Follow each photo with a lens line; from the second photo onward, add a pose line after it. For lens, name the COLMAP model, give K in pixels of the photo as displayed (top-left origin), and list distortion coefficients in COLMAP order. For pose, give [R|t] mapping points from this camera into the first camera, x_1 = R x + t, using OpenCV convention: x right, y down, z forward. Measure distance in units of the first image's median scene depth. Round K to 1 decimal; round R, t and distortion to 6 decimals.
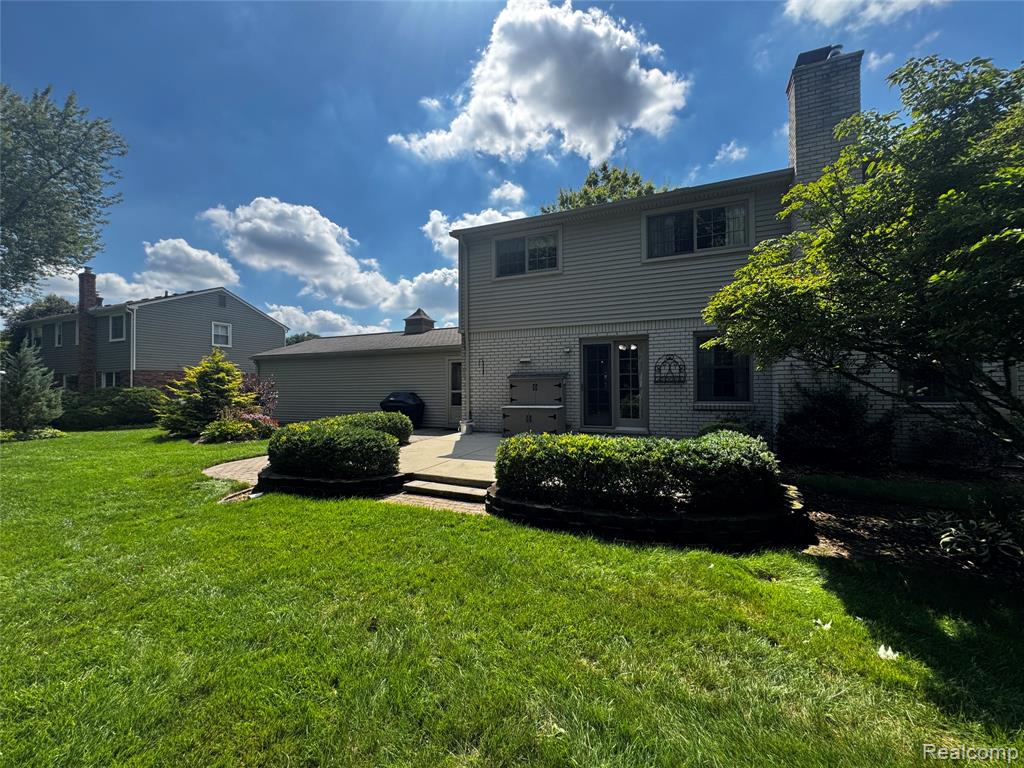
lens RADIAL K [[413.2, 0, 511.6], [0, 413.2, 383.6], [0, 0, 1]] dist [-0.003328, 0.000568]
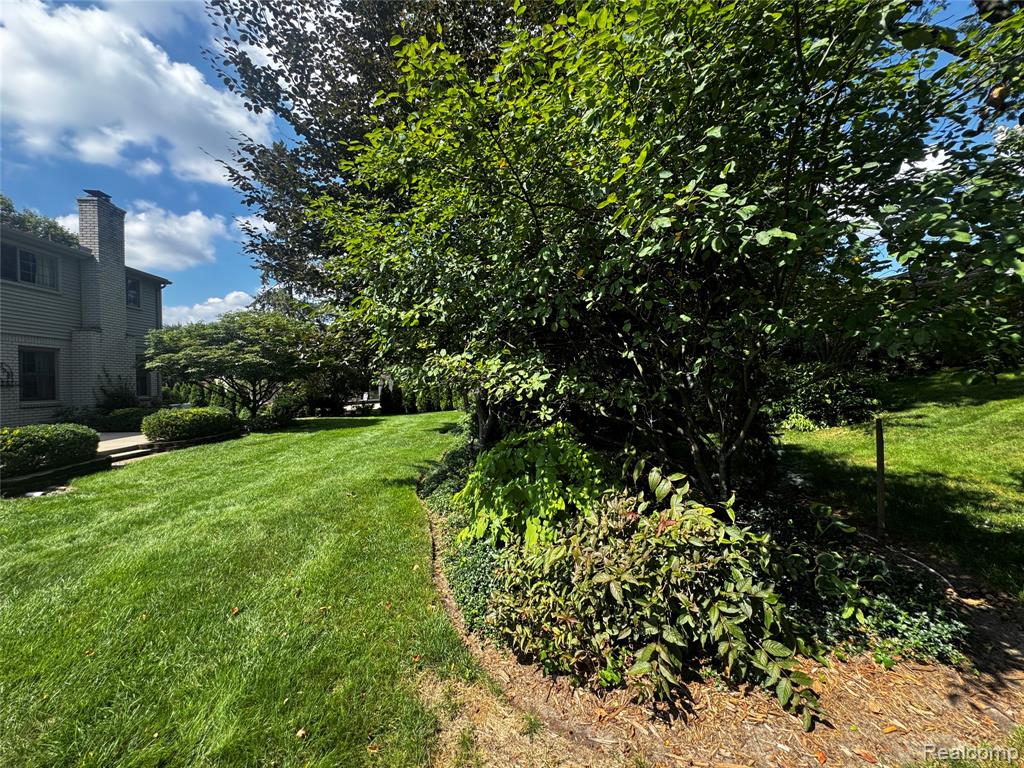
lens RADIAL K [[413.2, 0, 511.5], [0, 413.2, 385.2], [0, 0, 1]] dist [-0.003328, 0.000568]
pose [[-0.533885, -0.000122, 0.845557, -1.335087], [0.006380, 0.999971, 0.004172, -0.002483], [-0.845533, 0.007622, -0.533869, 0.393067]]
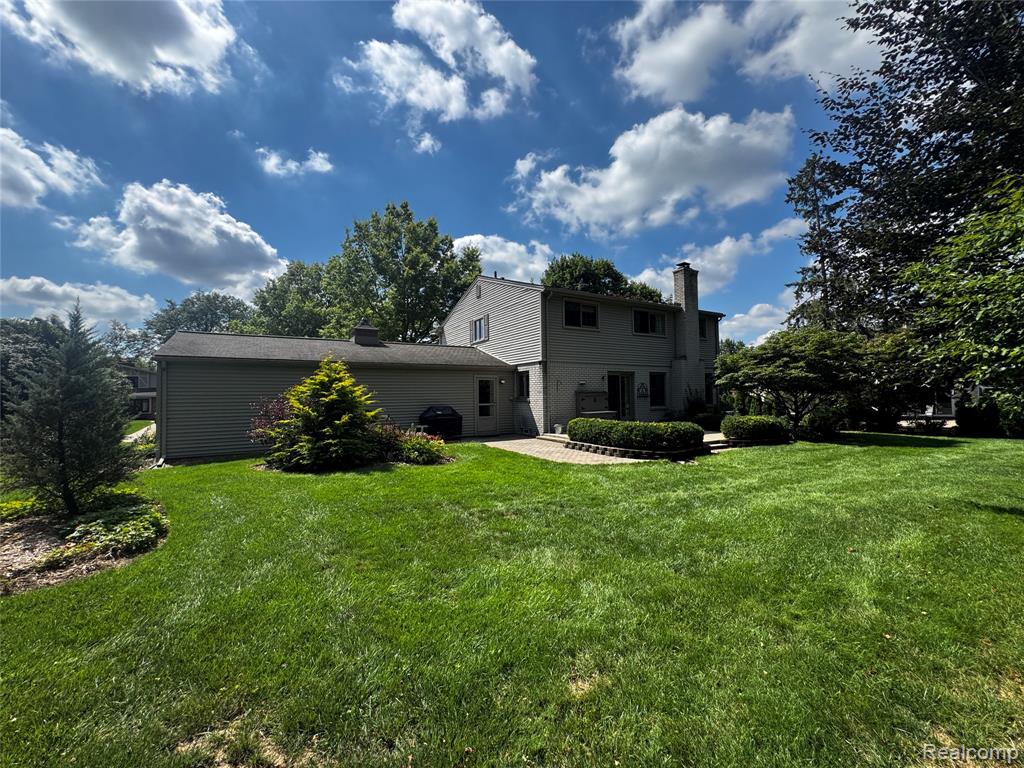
lens RADIAL K [[413.2, 0, 511.1], [0, 413.2, 386.9], [0, 0, 1]] dist [-0.003328, 0.000568]
pose [[0.532939, 0.013325, 0.846049, -1.573983], [0.001814, 0.999856, -0.016890, -0.018432], [-0.846152, 0.010536, 0.532838, 0.473932]]
